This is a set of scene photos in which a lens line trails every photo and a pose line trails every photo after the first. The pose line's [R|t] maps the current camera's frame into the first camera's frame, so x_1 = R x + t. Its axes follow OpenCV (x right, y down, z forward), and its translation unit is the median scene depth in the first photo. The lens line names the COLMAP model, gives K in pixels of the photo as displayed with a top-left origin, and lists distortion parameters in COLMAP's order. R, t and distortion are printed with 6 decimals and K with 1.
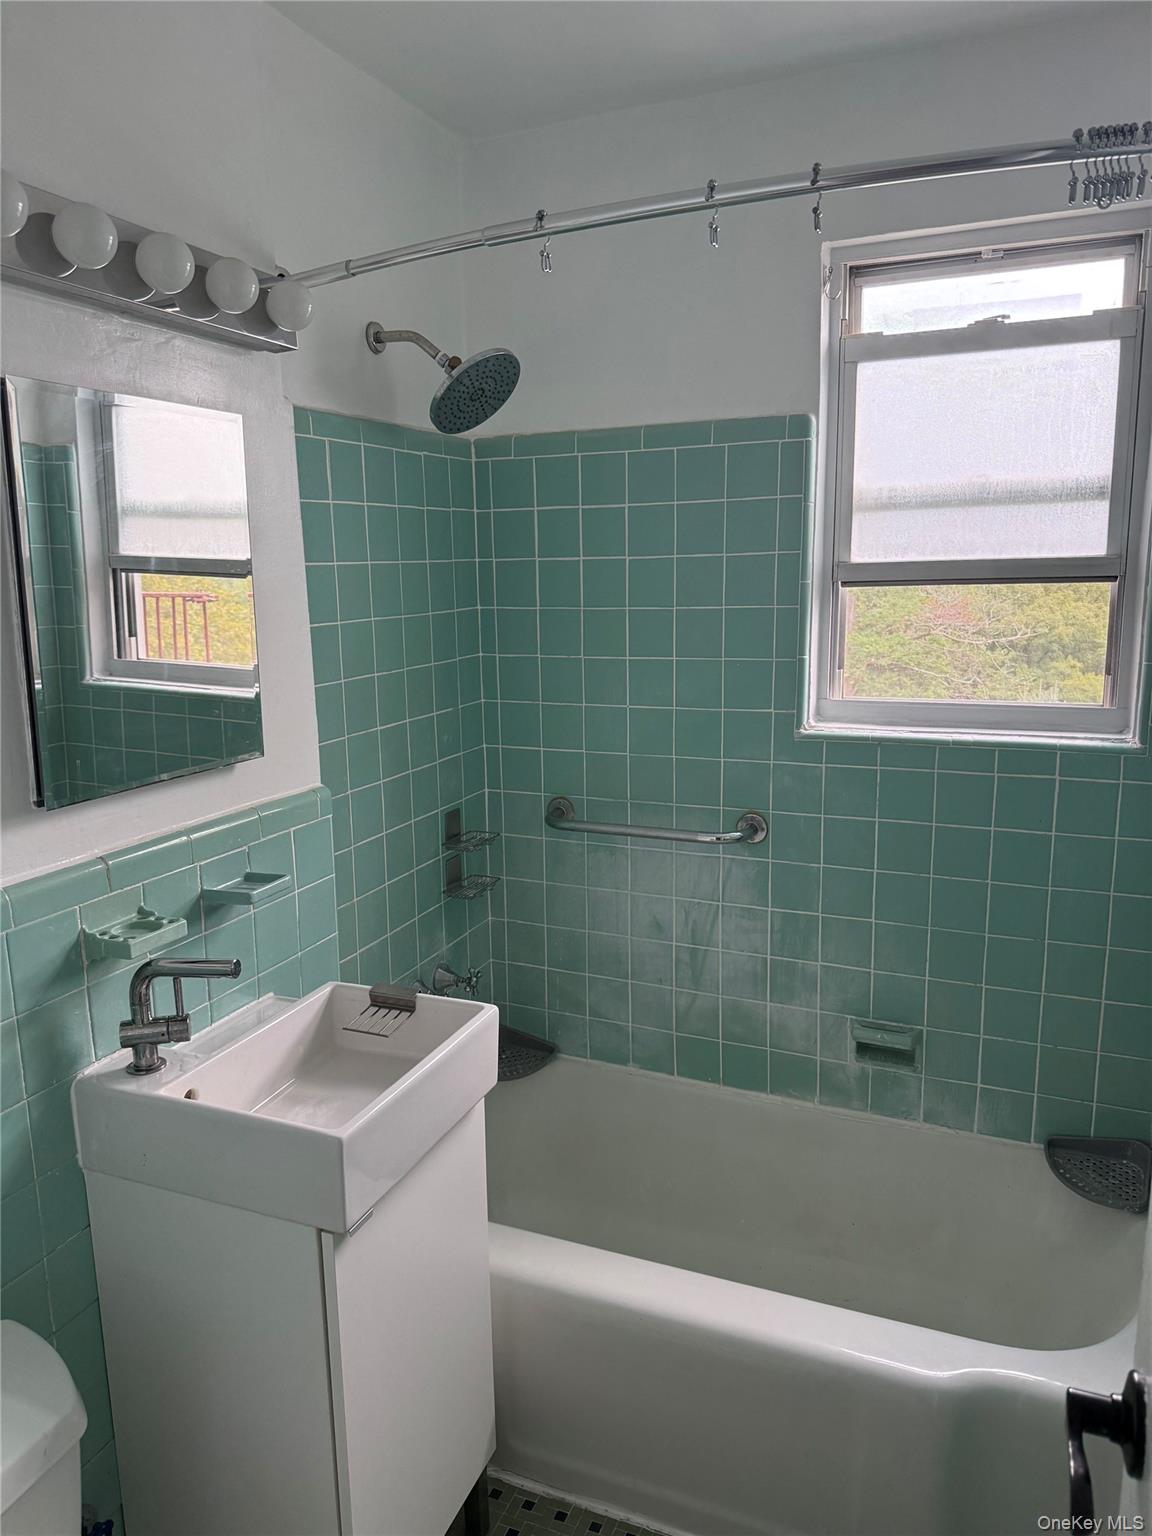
lens RADIAL K [[1077.2, 0, 567.3], [0, 1077.2, 765.9], [0, 0, 1]] dist [0.158365, -0.303216]
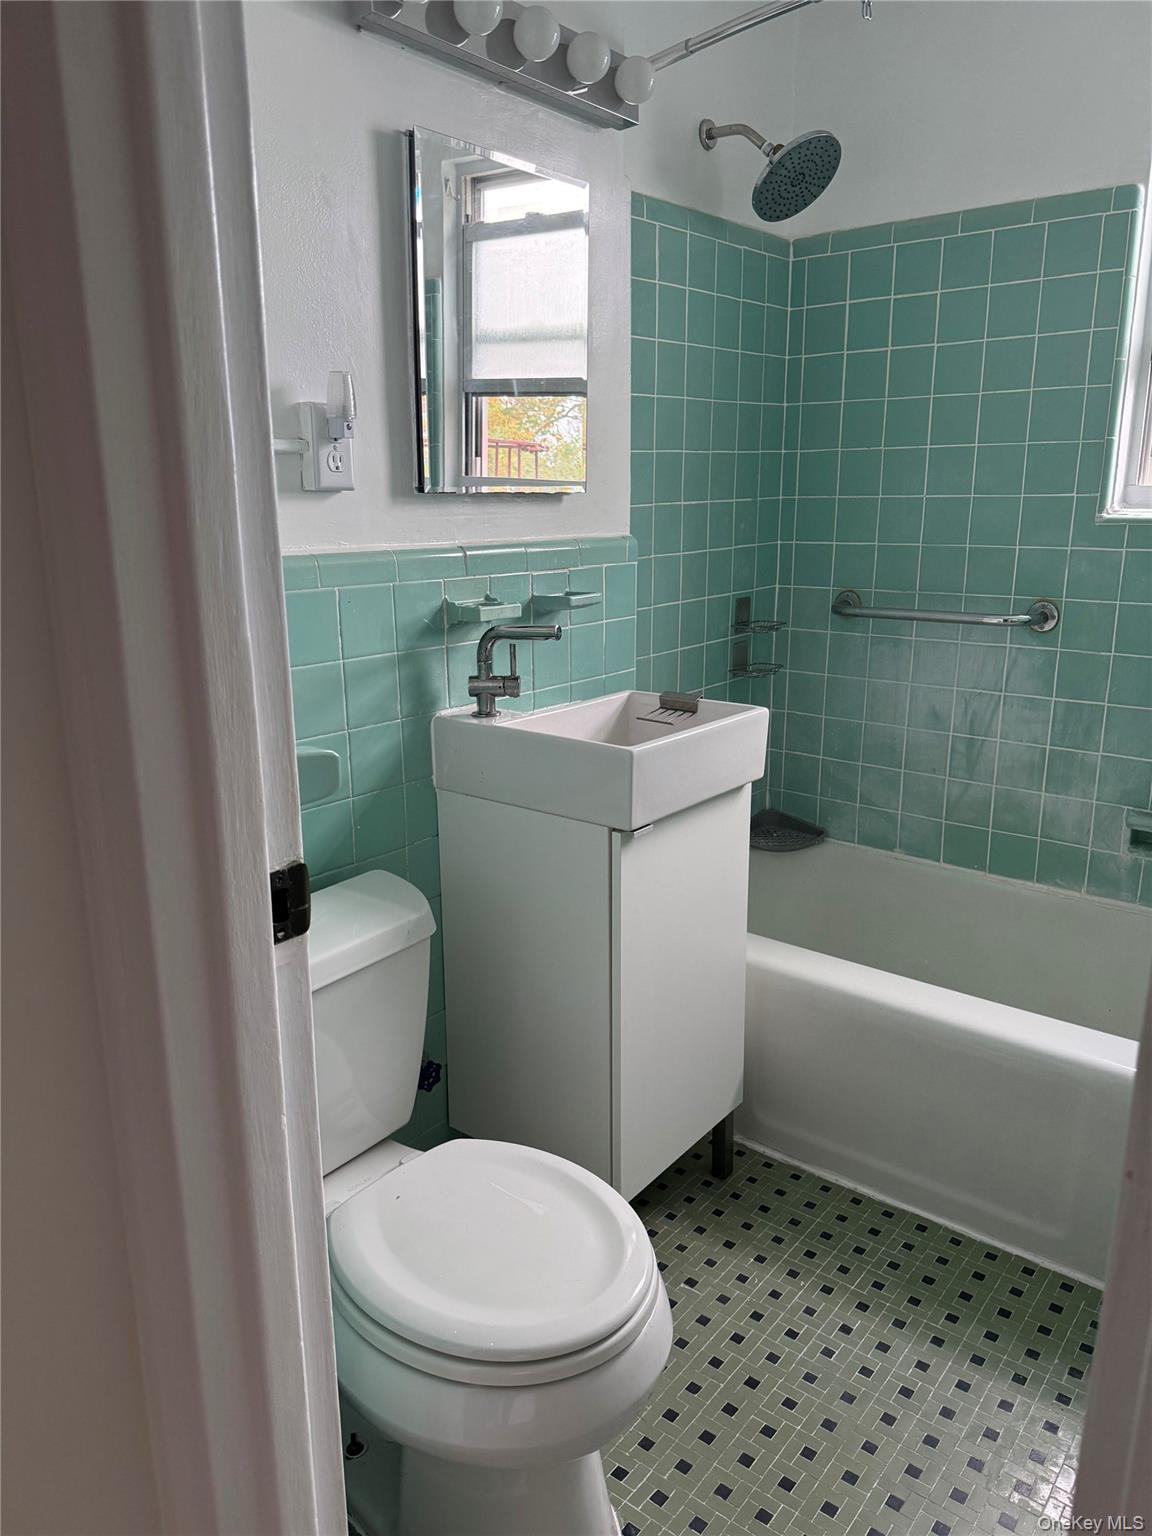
lens RADIAL K [[1077.2, 0, 567.3], [0, 1077.2, 765.9], [0, 0, 1]] dist [0.158365, -0.303216]
pose [[0.960842, 0.079352, -0.265490, 0.028629], [-0.060130, 0.994998, 0.079775, 0.144965], [0.270493, -0.060688, 0.960807, -0.116376]]
